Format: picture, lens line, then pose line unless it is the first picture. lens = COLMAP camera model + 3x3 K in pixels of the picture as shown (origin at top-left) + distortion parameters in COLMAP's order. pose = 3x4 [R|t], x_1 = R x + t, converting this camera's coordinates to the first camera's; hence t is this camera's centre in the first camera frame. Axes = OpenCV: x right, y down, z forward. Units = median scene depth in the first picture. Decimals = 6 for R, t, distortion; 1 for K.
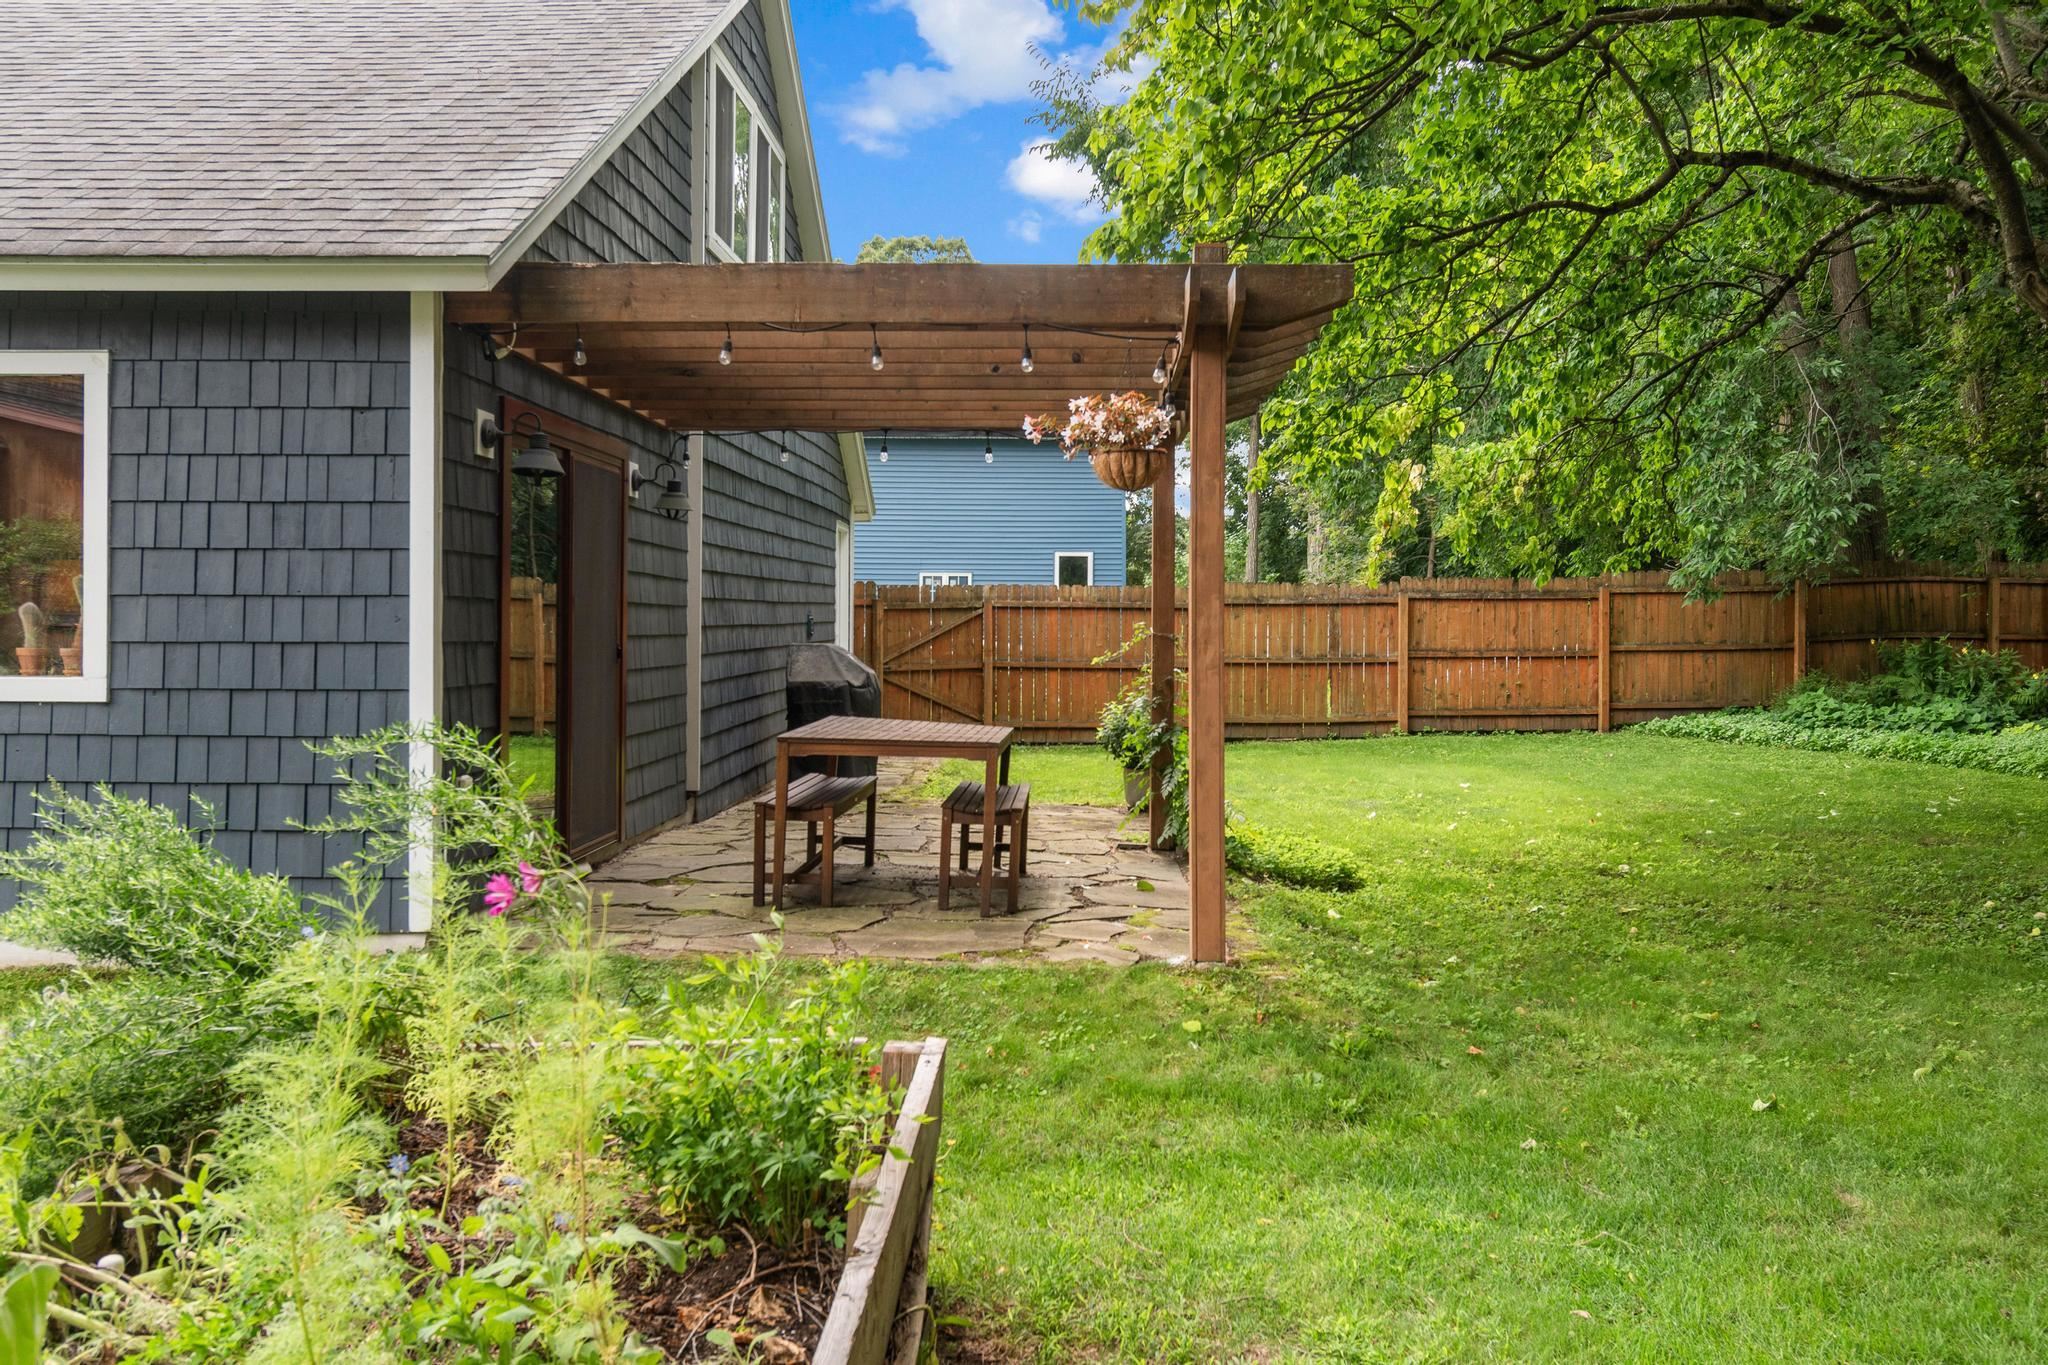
lens RADIAL K [[1712.6, 0, 1034.9], [0, 1712.6, 632.9], [0, 0, 1]] dist [-0.000793, -0.002135]
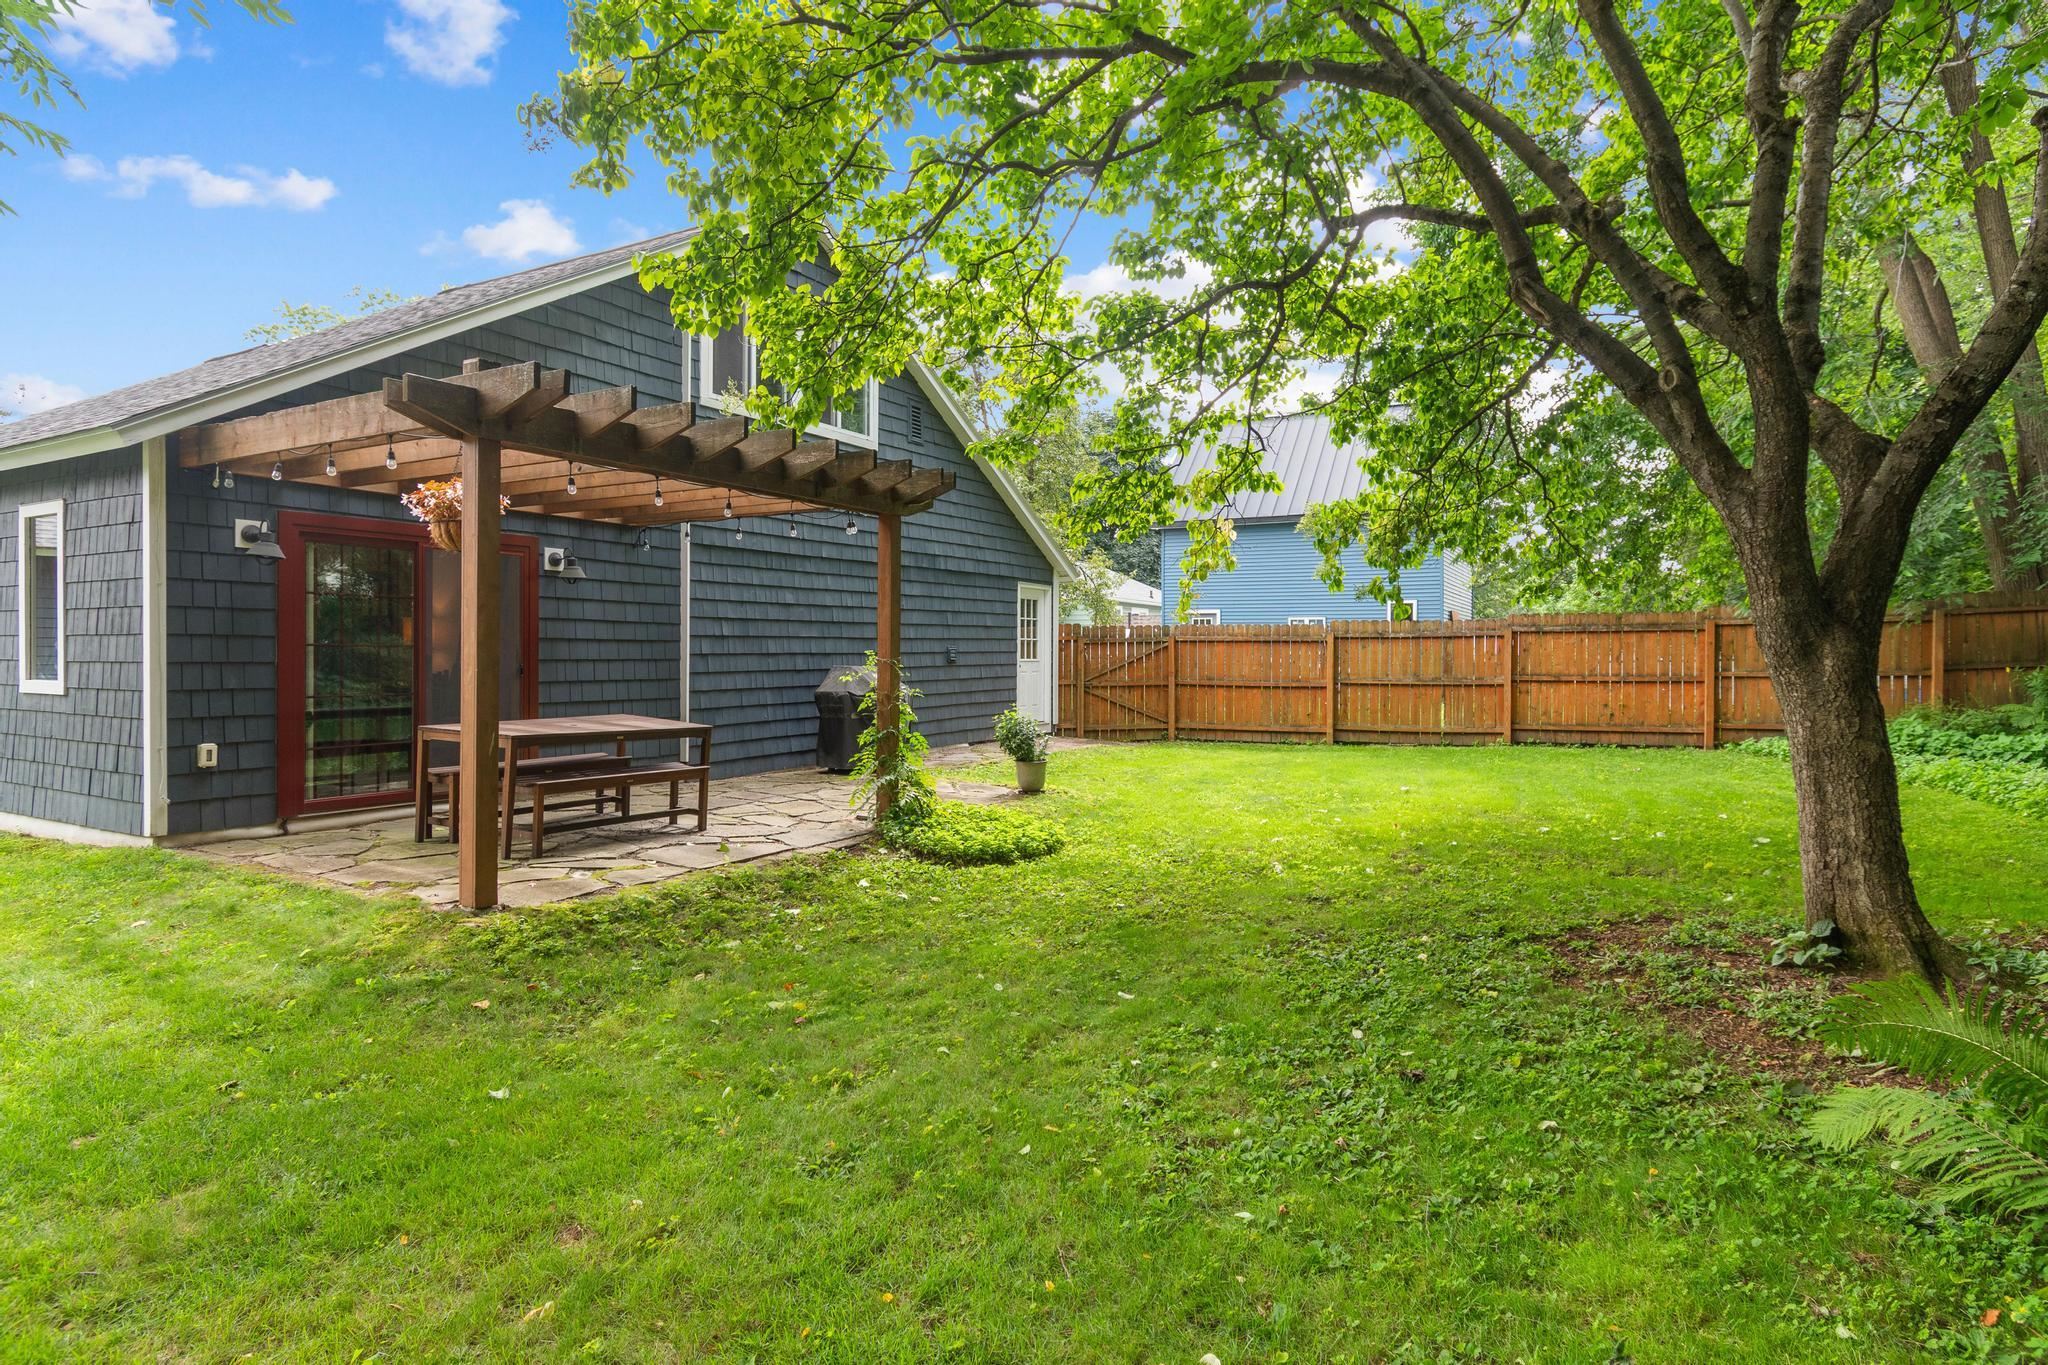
lens RADIAL K [[1102.0, 0, 1038.5], [0, 1102.0, 661.5], [0, 0, 1]] dist [-0.001451, -0.004407]
pose [[0.875983, 0.002369, -0.482336, 0.671136], [-0.002023, 0.999997, 0.001238, 0.001248], [0.482338, -0.000108, 0.875985, 0.355398]]
